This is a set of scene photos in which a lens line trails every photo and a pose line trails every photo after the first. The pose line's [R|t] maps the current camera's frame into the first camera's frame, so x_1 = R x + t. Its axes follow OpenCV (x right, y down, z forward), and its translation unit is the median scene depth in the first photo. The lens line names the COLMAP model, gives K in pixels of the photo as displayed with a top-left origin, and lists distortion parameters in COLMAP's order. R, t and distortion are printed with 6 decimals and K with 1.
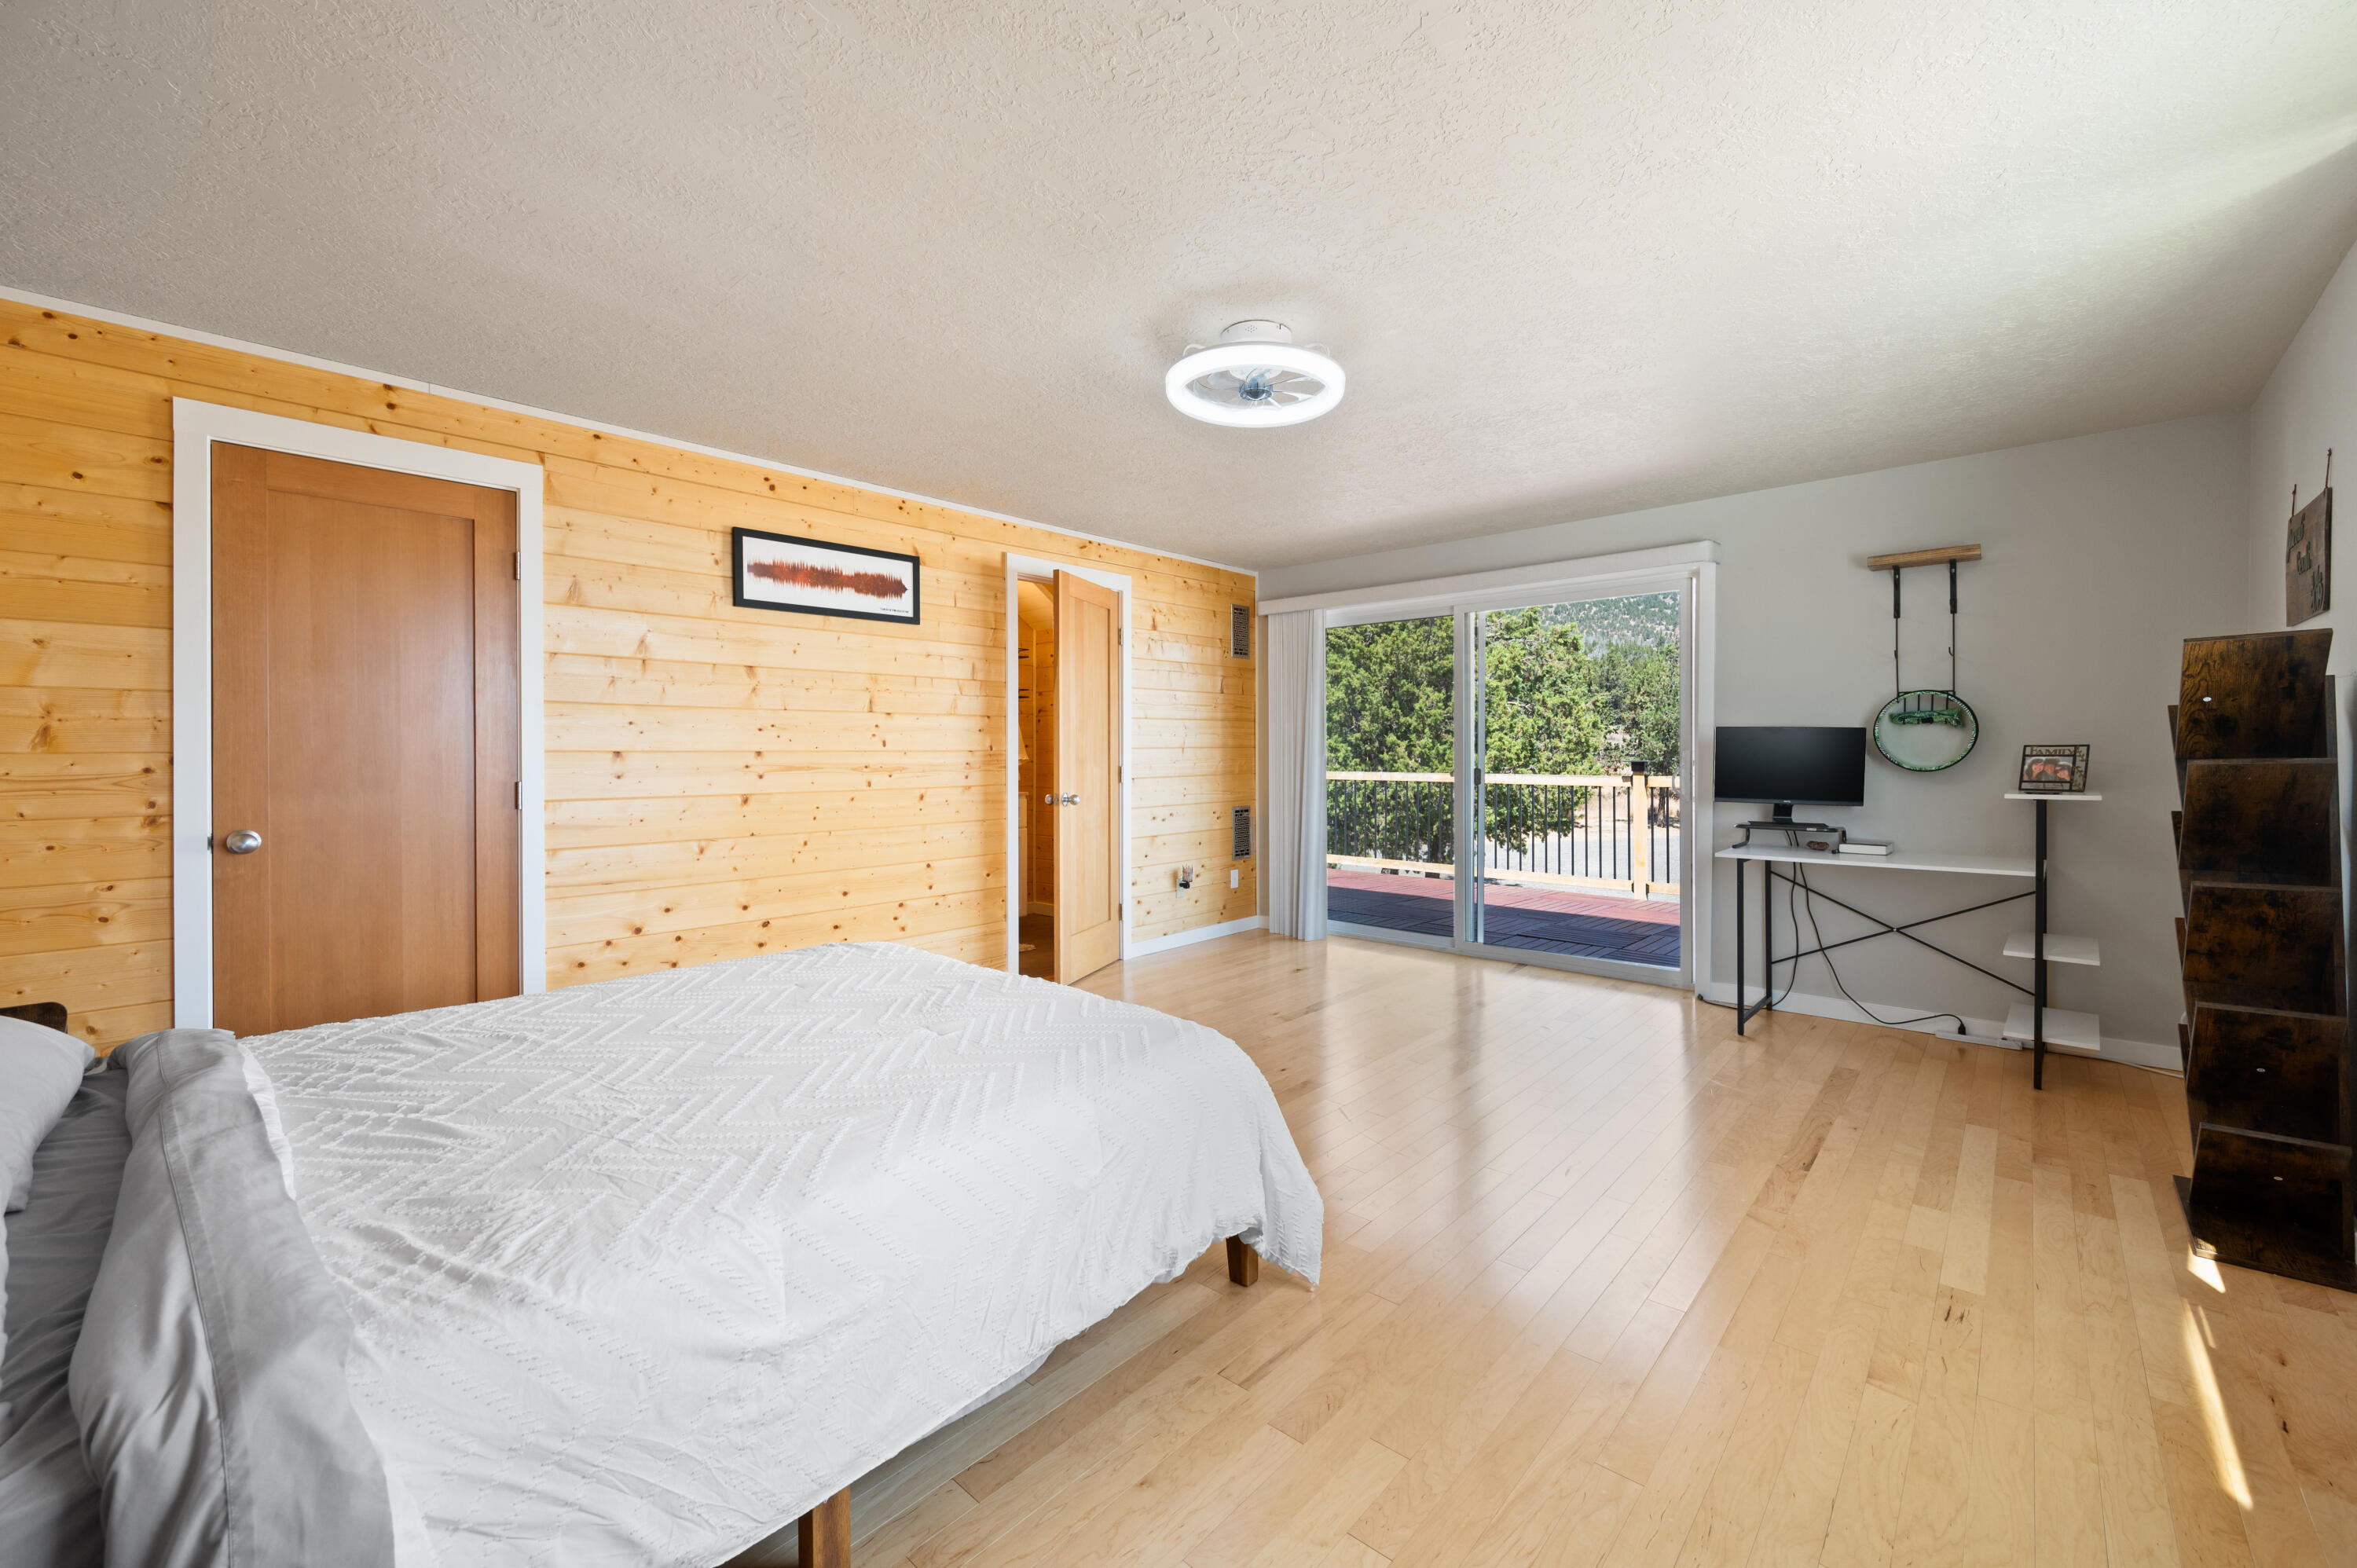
lens RADIAL K [[952.2, 0, 1190.7], [0, 952.2, 762.8], [0, 0, 1]] dist [0.000731, 0.000317]
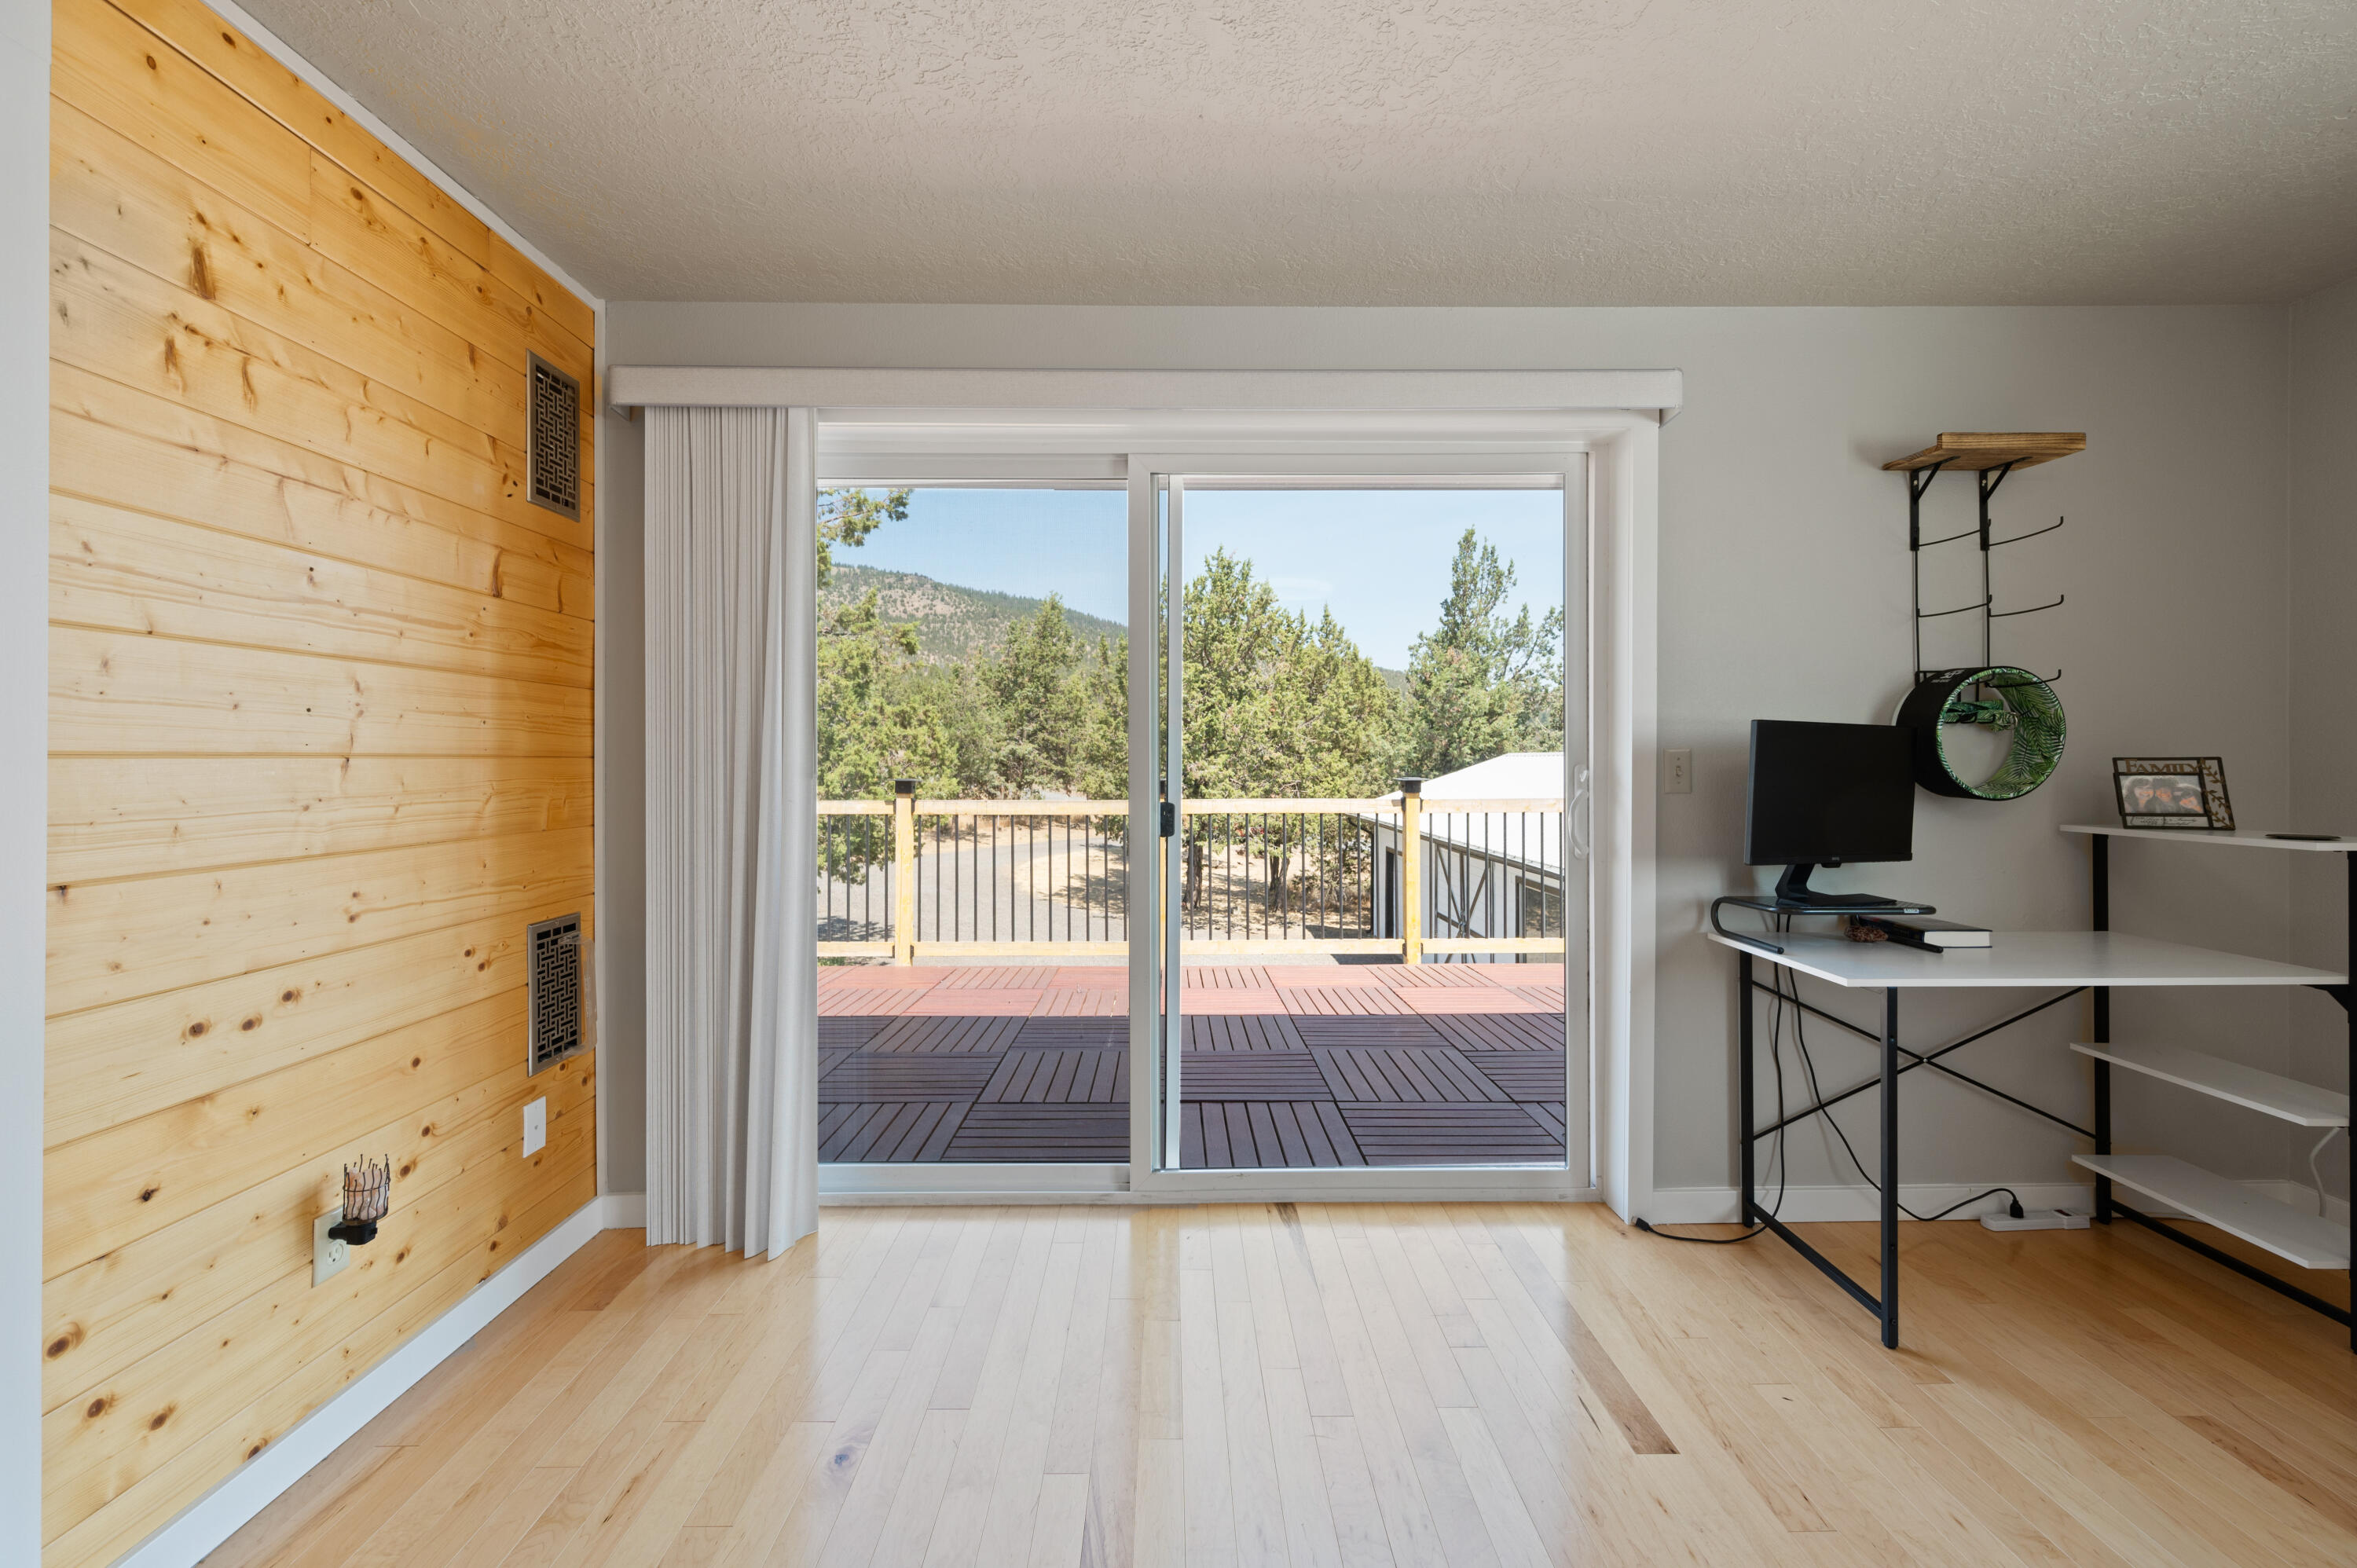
lens RADIAL K [[952.2, 0, 1190.7], [0, 952.2, 762.8], [0, 0, 1]] dist [0.000731, 0.000317]
pose [[0.741306, 0.002720, 0.671162, -0.016147], [0.008210, 0.999880, -0.013119, -0.010013], [-0.671117, 0.015236, 0.741195, 0.808003]]
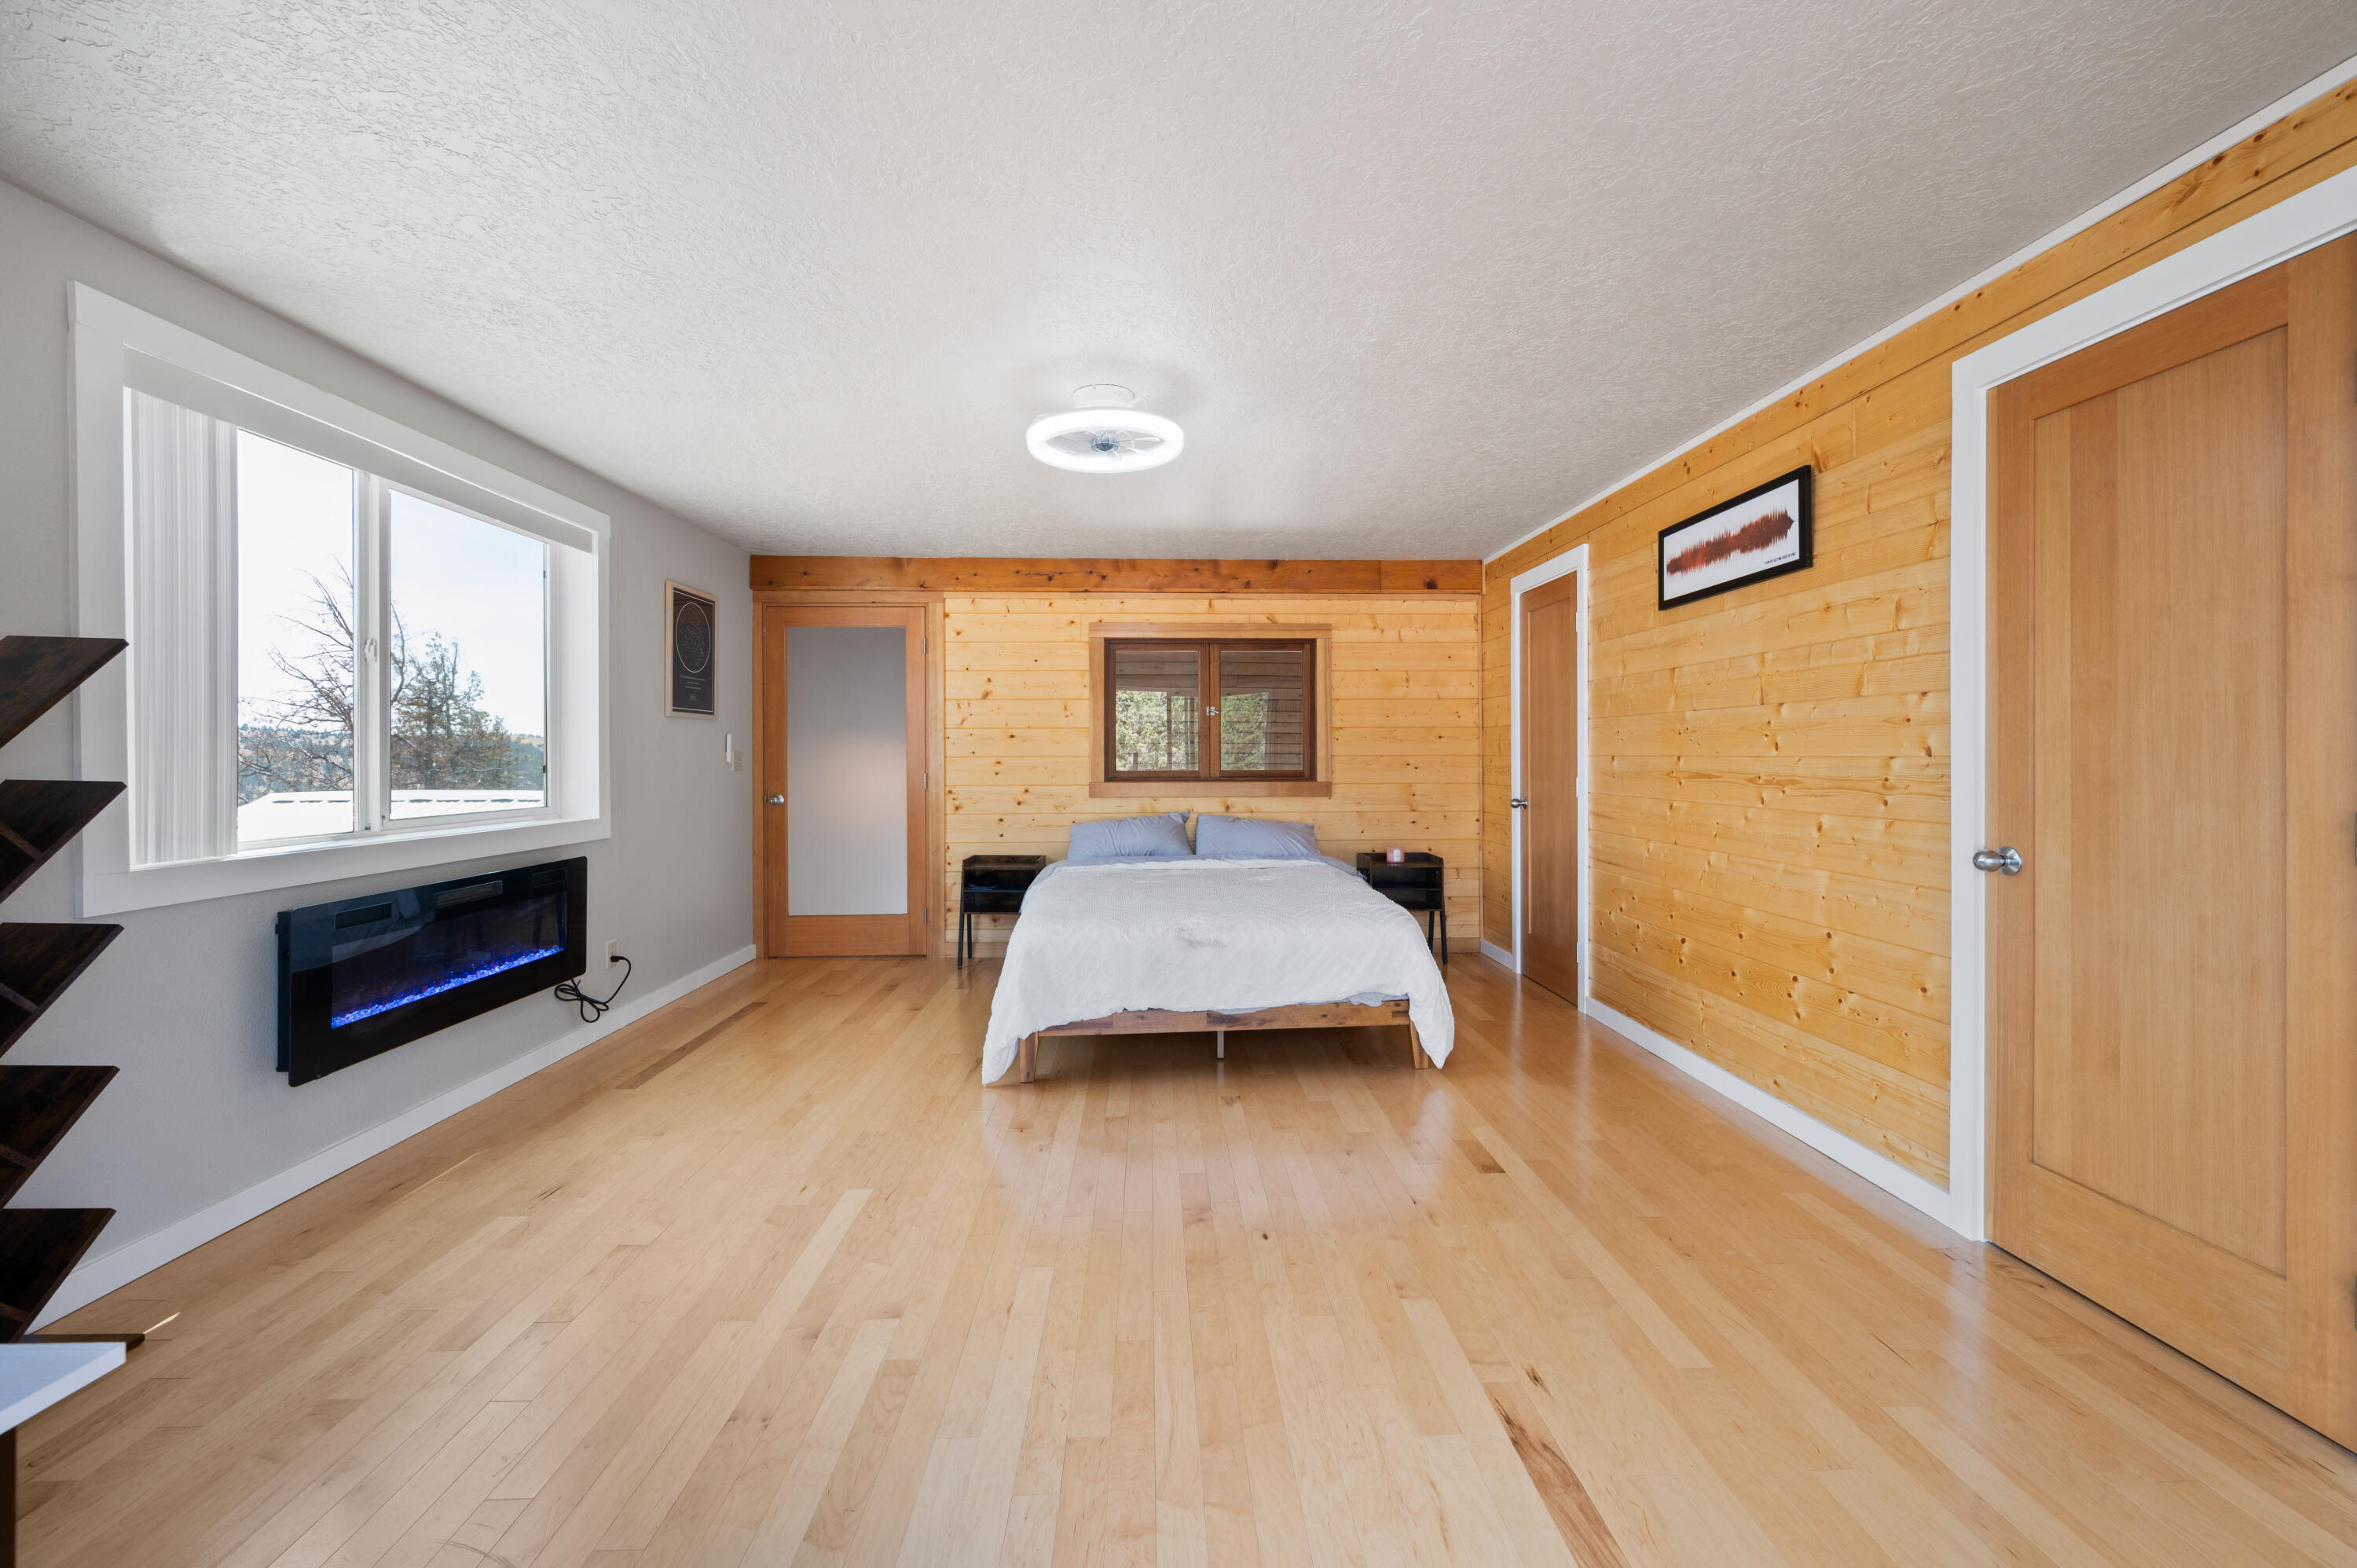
lens RADIAL K [[937.7, 0, 1175.0], [0, 937.7, 757.2], [0, 0, 1]] dist [-0.000085, -0.000231]
pose [[-0.730980, 0.009772, -0.682329, 0.488519], [-0.000730, 0.999886, 0.015102, -0.021693], [0.682398, 0.011538, -0.730890, 1.183092]]
